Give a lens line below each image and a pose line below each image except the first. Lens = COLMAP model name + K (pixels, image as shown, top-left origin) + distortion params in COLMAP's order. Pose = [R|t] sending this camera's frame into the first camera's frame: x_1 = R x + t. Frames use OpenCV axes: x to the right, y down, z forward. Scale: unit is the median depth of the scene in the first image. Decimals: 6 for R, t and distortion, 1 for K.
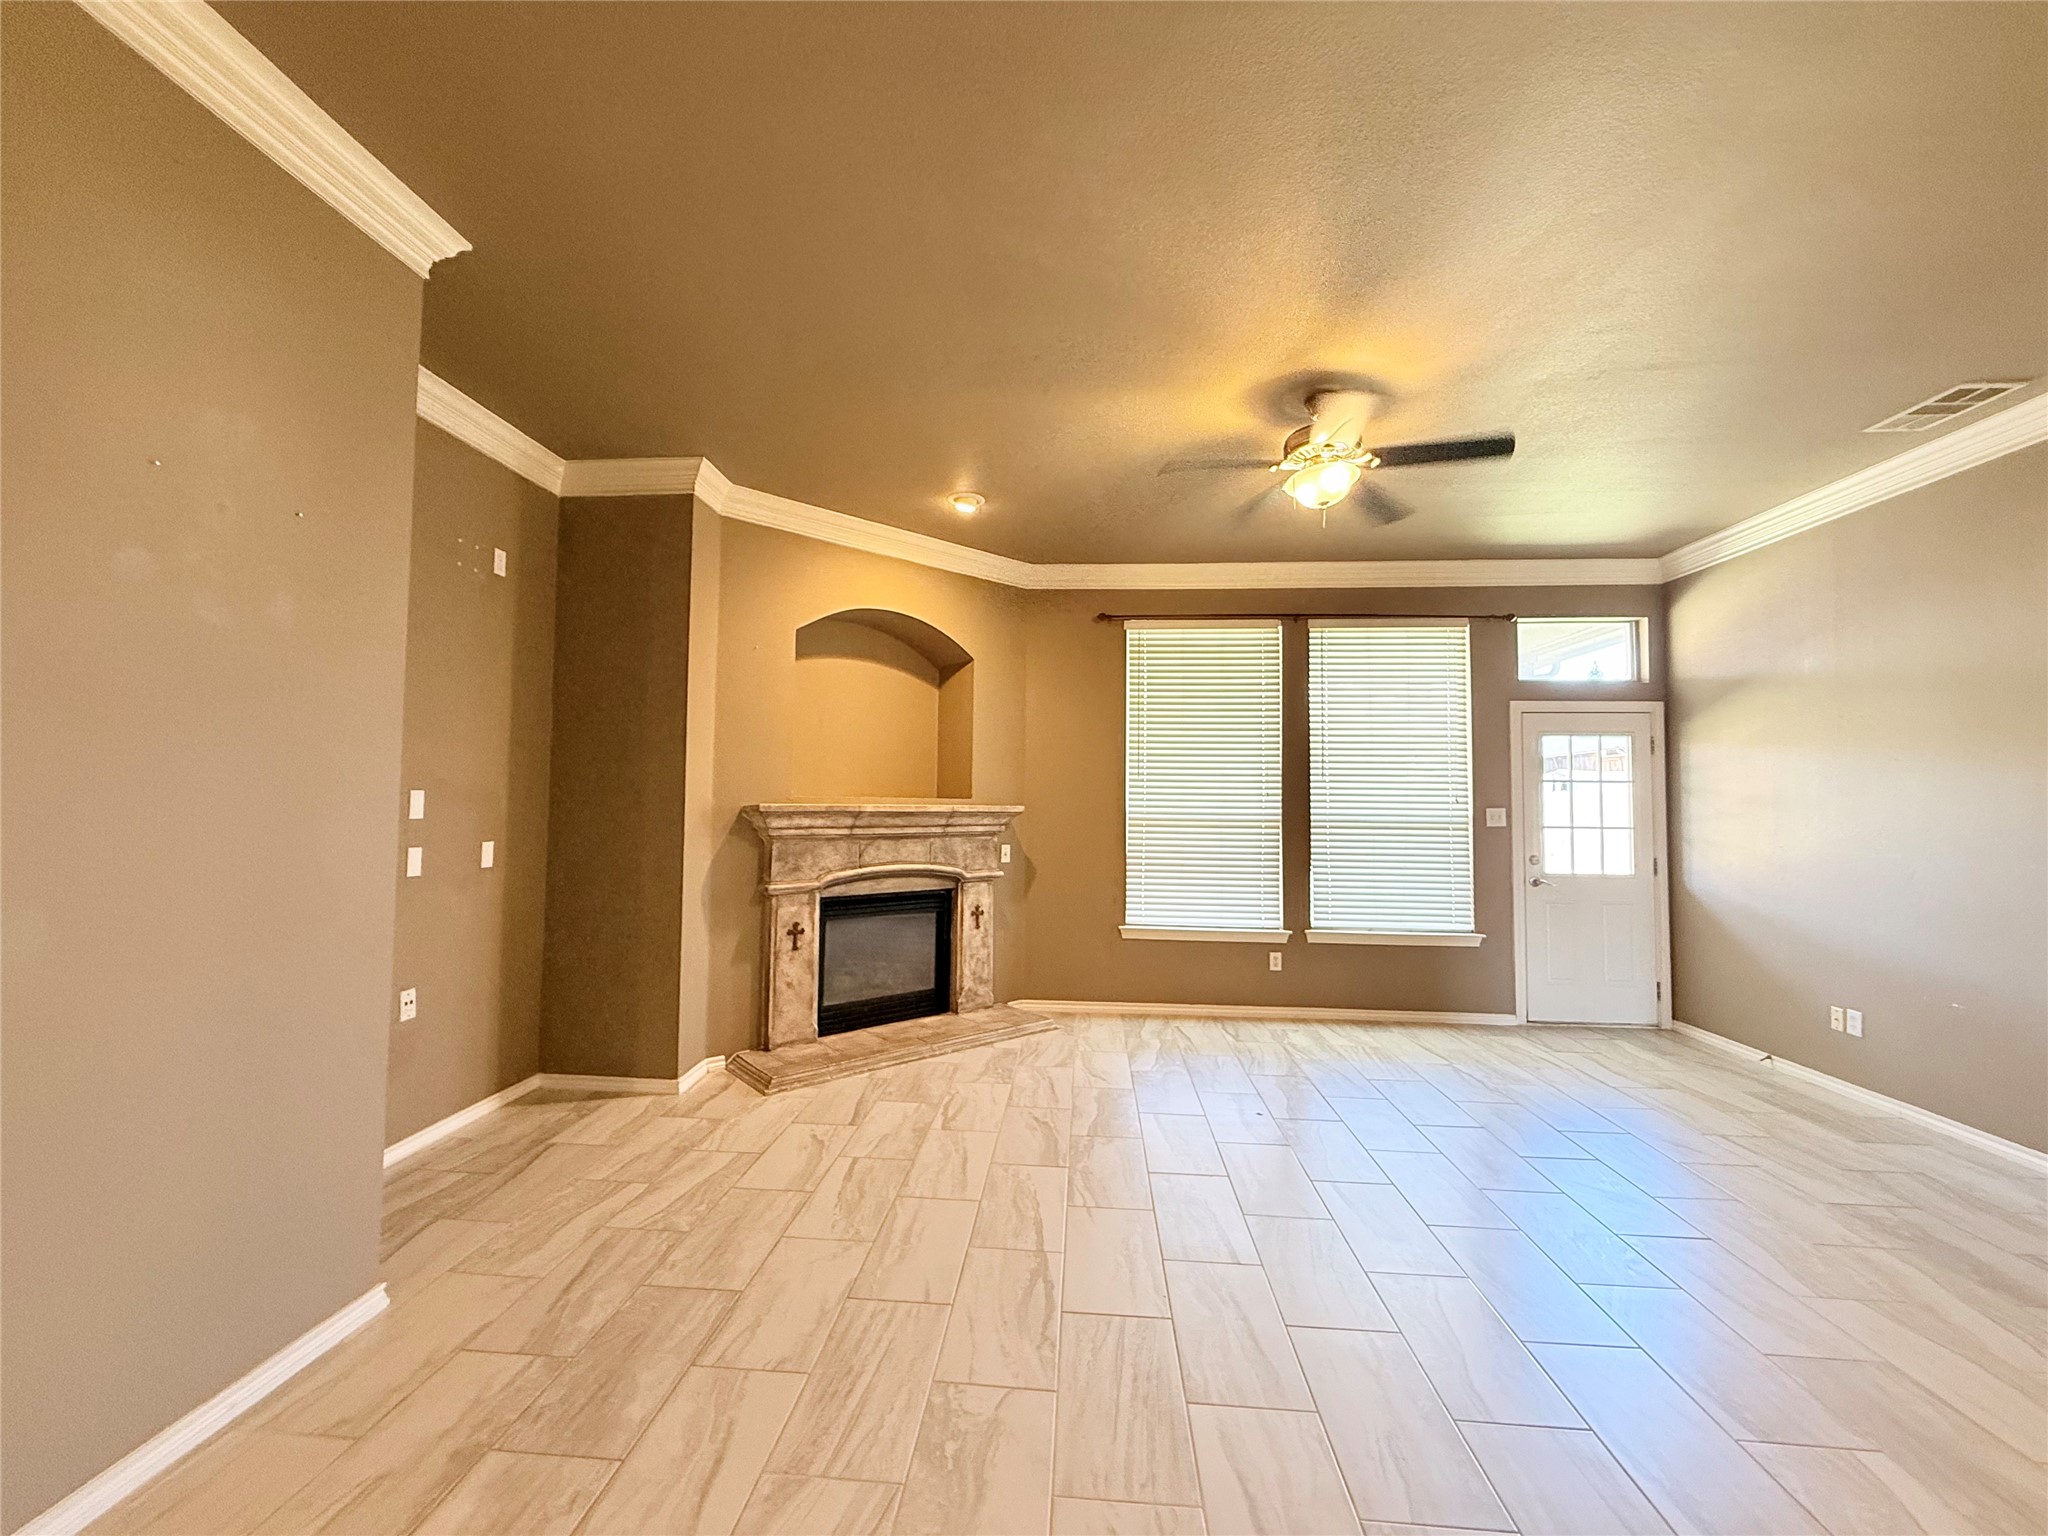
lens RADIAL K [[816.8, 0, 1020.0], [0, 816.8, 767.4], [0, 0, 1]] dist [-0.001669, 0.000899]
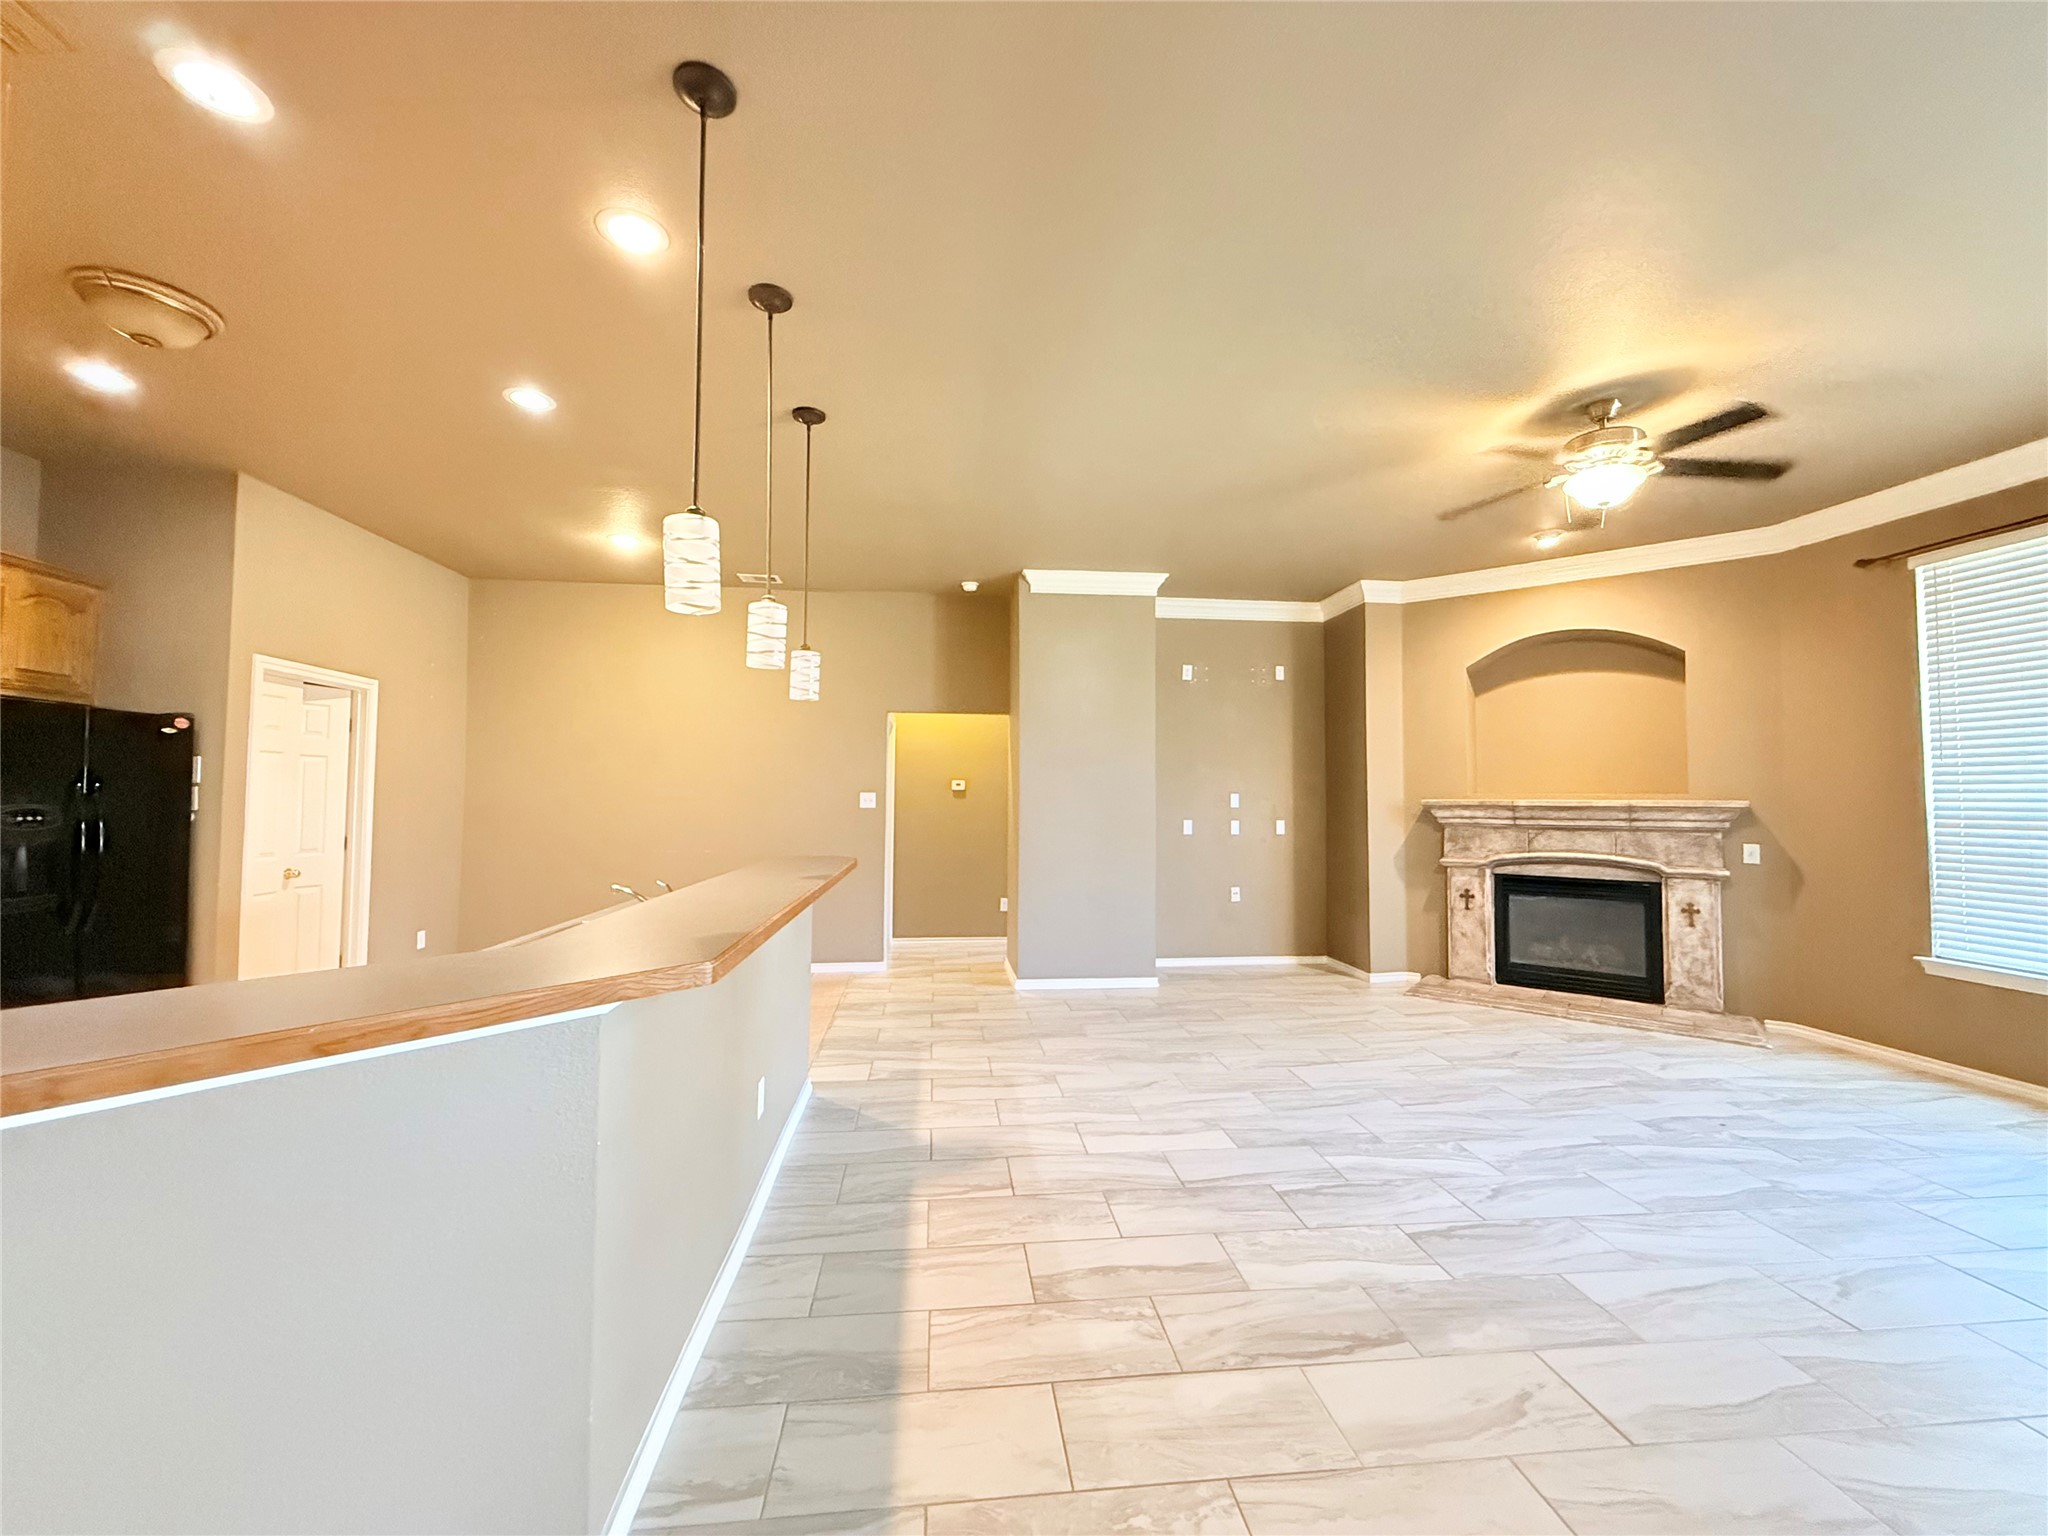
lens RADIAL K [[816.8, 0, 1018.7], [0, 816.8, 763.9], [0, 0, 1]] dist [-0.001669, 0.000899]
pose [[0.181808, -0.054785, -0.981807, 0.874462], [0.038307, 0.998083, -0.048599, 0.022367], [0.982588, -0.028775, 0.183558, 0.041169]]
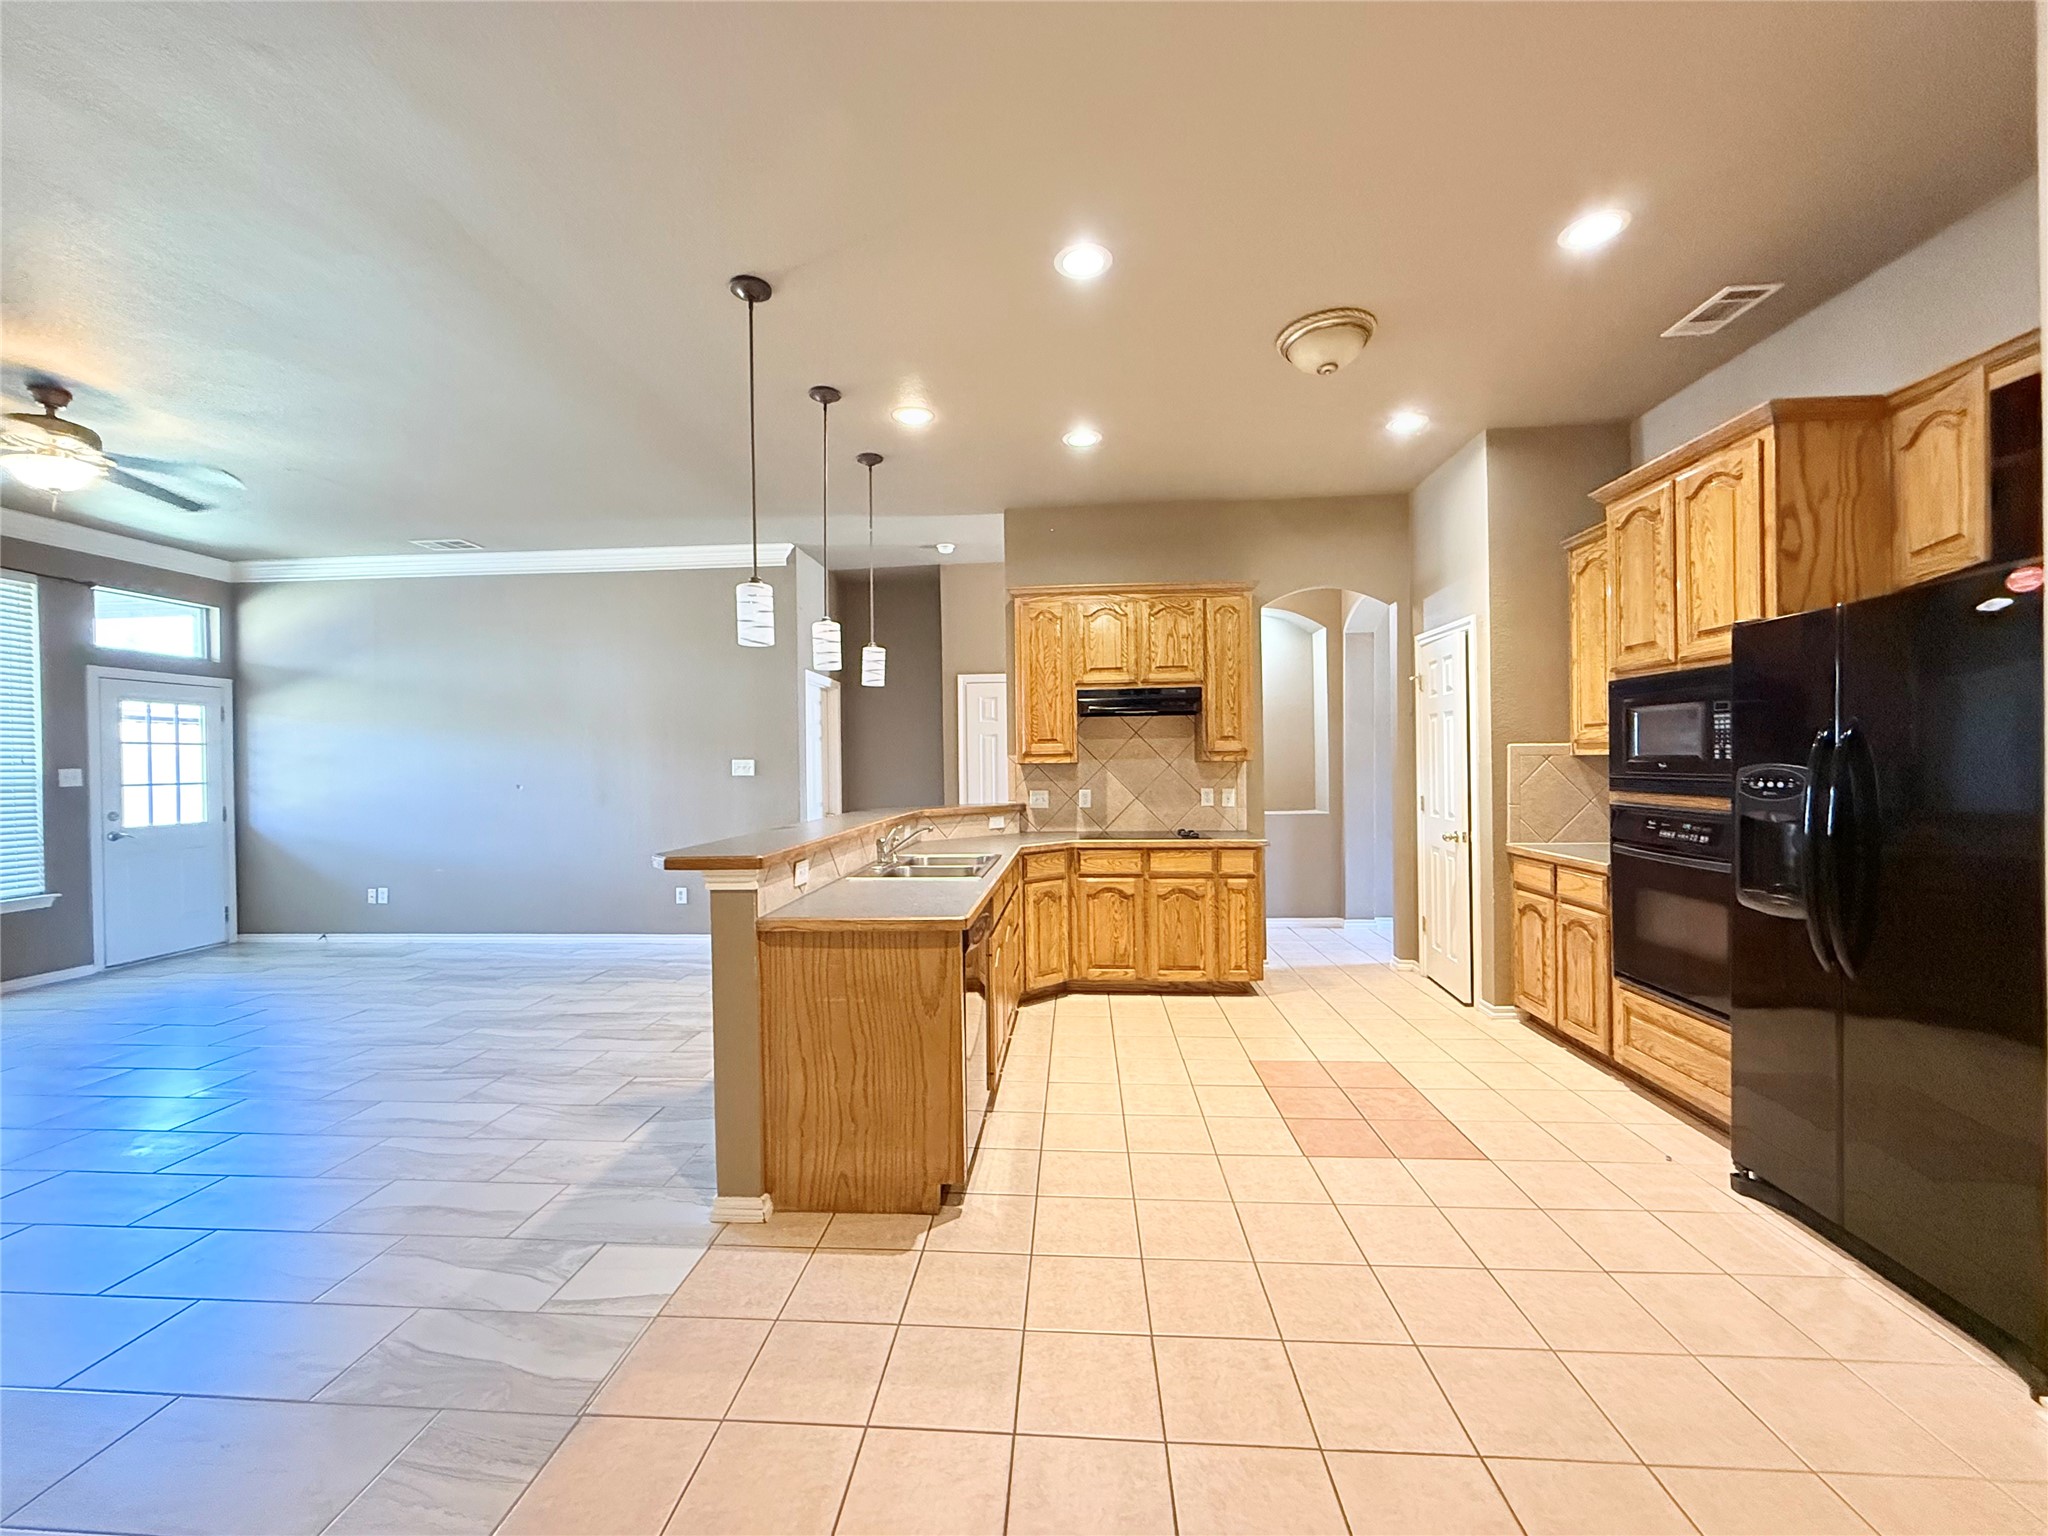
lens RADIAL K [[816.8, 0, 1018.6], [0, 816.8, 765.4], [0, 0, 1]] dist [-0.001669, 0.000899]
pose [[-0.003930, -0.014937, 0.999881, -0.515377], [-0.028814, 0.999475, 0.014817, -0.004045], [-0.999577, -0.028752, -0.004358, -0.210382]]
